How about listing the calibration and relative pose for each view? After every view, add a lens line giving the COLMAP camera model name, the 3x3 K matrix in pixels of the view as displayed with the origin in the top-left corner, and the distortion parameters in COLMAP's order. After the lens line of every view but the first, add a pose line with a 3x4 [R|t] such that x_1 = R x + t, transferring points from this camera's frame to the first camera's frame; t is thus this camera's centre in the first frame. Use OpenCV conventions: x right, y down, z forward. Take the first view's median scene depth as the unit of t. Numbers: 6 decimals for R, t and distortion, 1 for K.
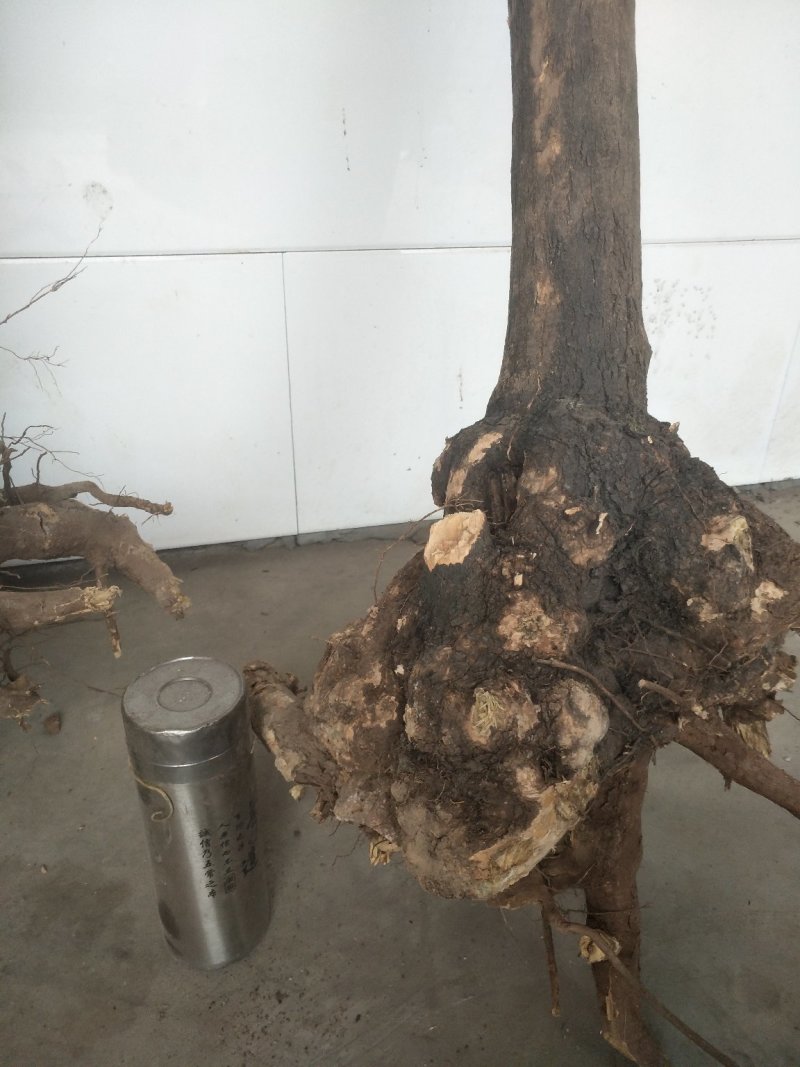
lens RADIAL K [[812.3, 0, 400.0], [0, 812.3, 533.5], [0, 0, 1]] dist [0.059745, -0.061246]
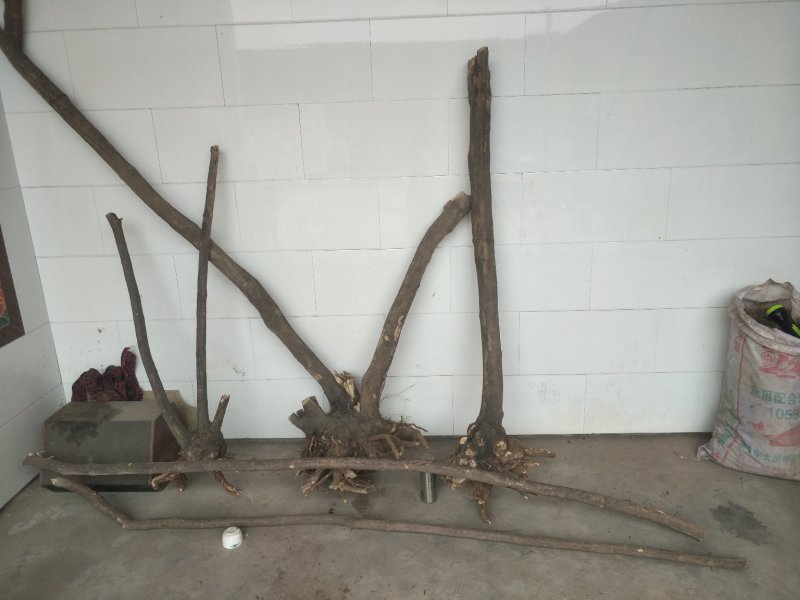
lens RADIAL K [[609.0, 0, 401.4], [0, 609.0, 289.7], [0, 0, 1]] dist [0.059745, -0.061246]
pose [[0.950365, 0.034922, -0.309171, 1.199958], [-0.099906, 0.975313, -0.196937, -0.179642], [0.294661, 0.218050, 0.930392, -4.692997]]
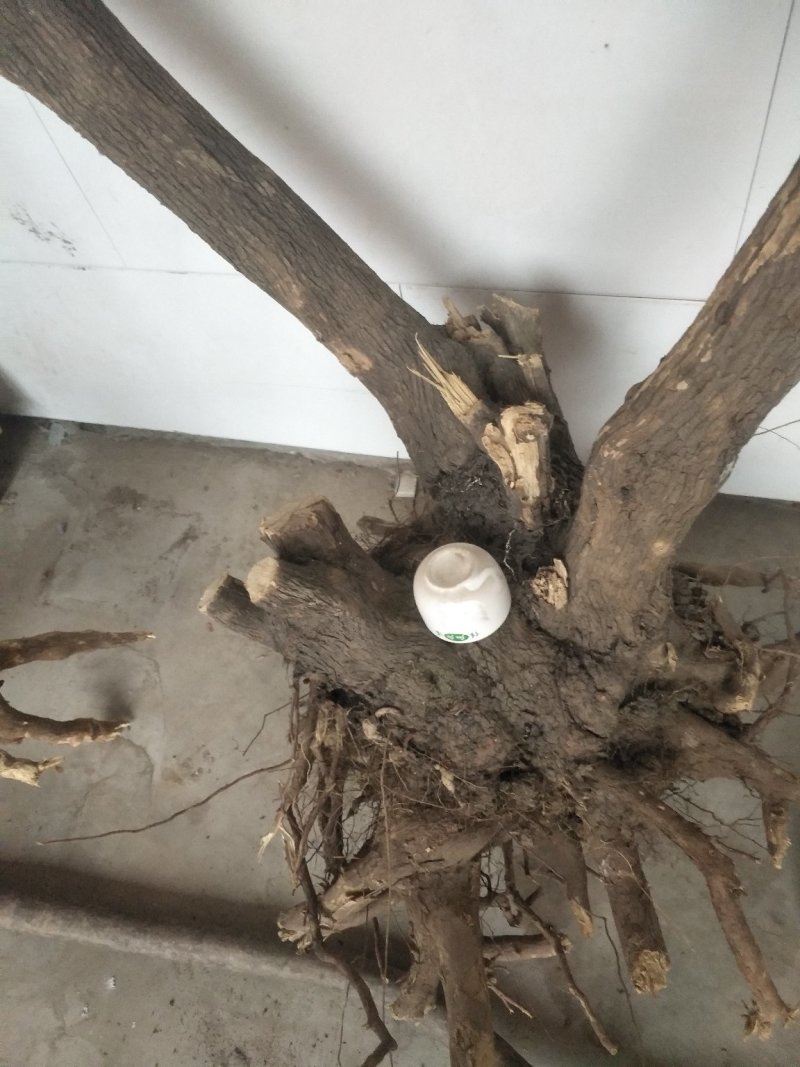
lens RADIAL K [[812.3, 0, 400.0], [0, 812.3, 533.5], [0, 0, 1]] dist [0.059745, -0.061246]
pose [[0.849472, 0.351611, -0.393404, -0.685136], [-0.076150, 0.819494, 0.568006, -1.046311], [0.522109, -0.452548, 0.722913, -0.220773]]
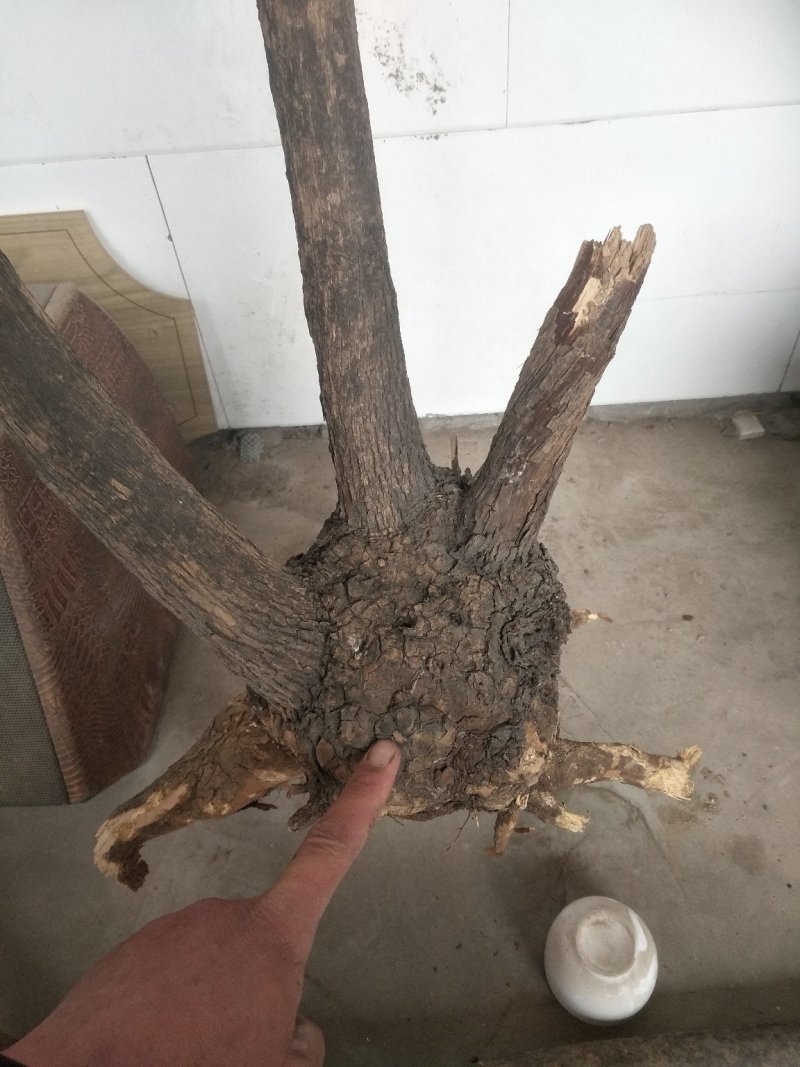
lens RADIAL K [[812.3, 0, 400.0], [0, 812.3, 533.5], [0, 0, 1]] dist [0.059745, -0.061246]
pose [[0.964161, 0.131504, -0.230436, -2.018044], [-0.045694, 0.937850, 0.344019, -0.178316], [0.261354, -0.321160, 0.910247, -0.542895]]
